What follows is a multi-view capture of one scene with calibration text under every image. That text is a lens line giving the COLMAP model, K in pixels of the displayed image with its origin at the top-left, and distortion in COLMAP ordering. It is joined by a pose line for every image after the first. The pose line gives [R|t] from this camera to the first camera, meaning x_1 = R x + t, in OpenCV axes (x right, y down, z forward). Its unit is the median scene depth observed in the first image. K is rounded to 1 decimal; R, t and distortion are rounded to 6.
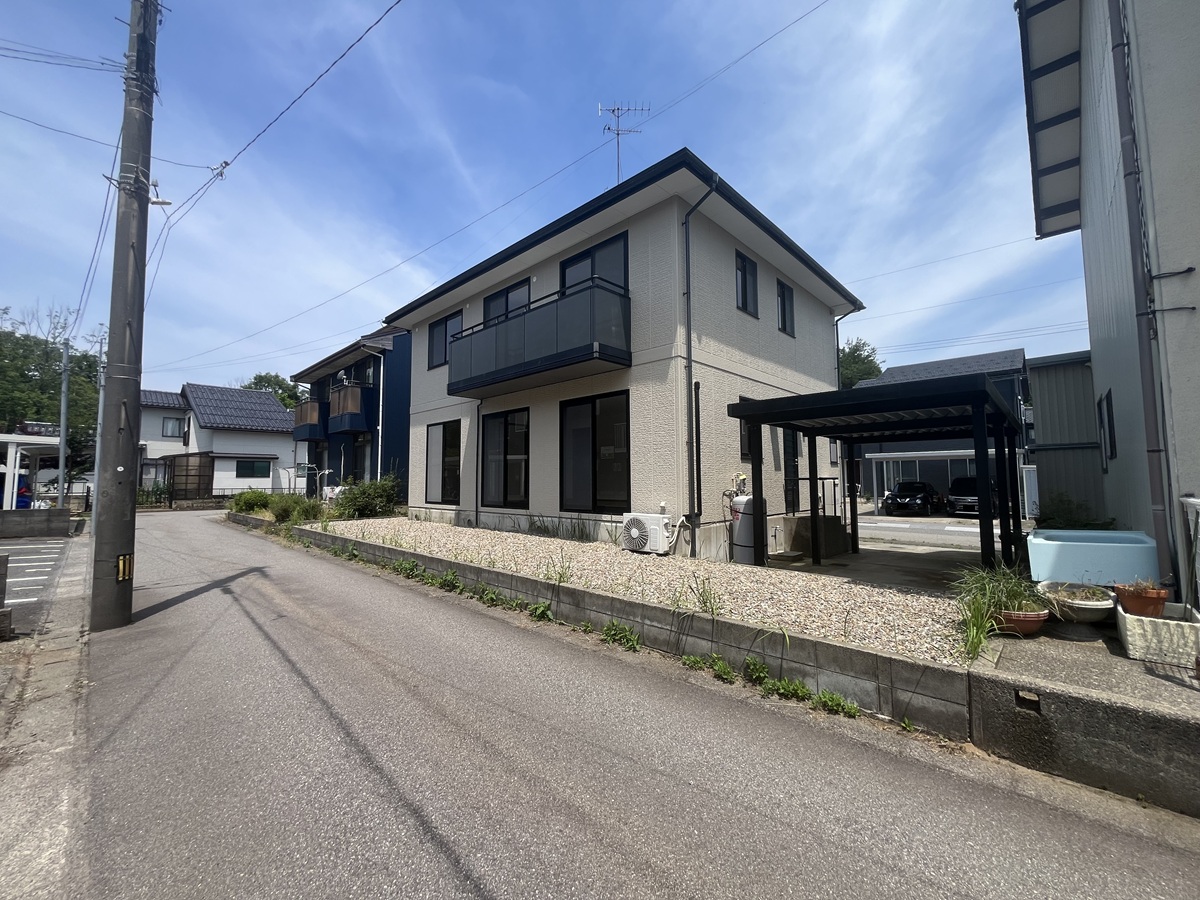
lens RADIAL K [[489.4, 0, 579.7], [0, 489.4, 449.3], [0, 0, 1]] dist [-0.000642, -0.000018]
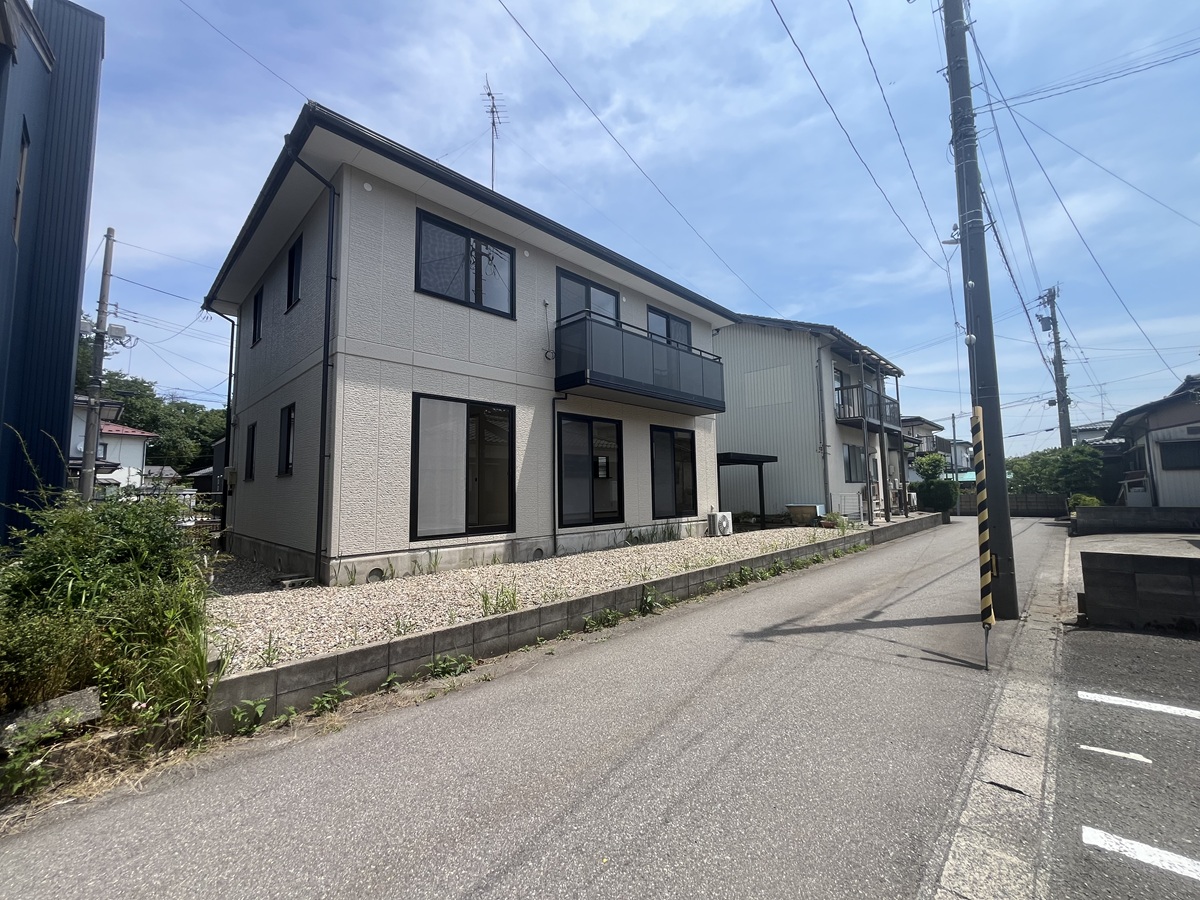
lens RADIAL K [[489.4, 0, 579.7], [0, 489.4, 449.3], [0, 0, 1]] dist [-0.000642, -0.000018]
pose [[0.005126, 0.102582, 0.994711, -1.096148], [-0.034452, 0.994152, -0.102347, 0.078379], [-0.999393, -0.033745, 0.008630, 1.065513]]
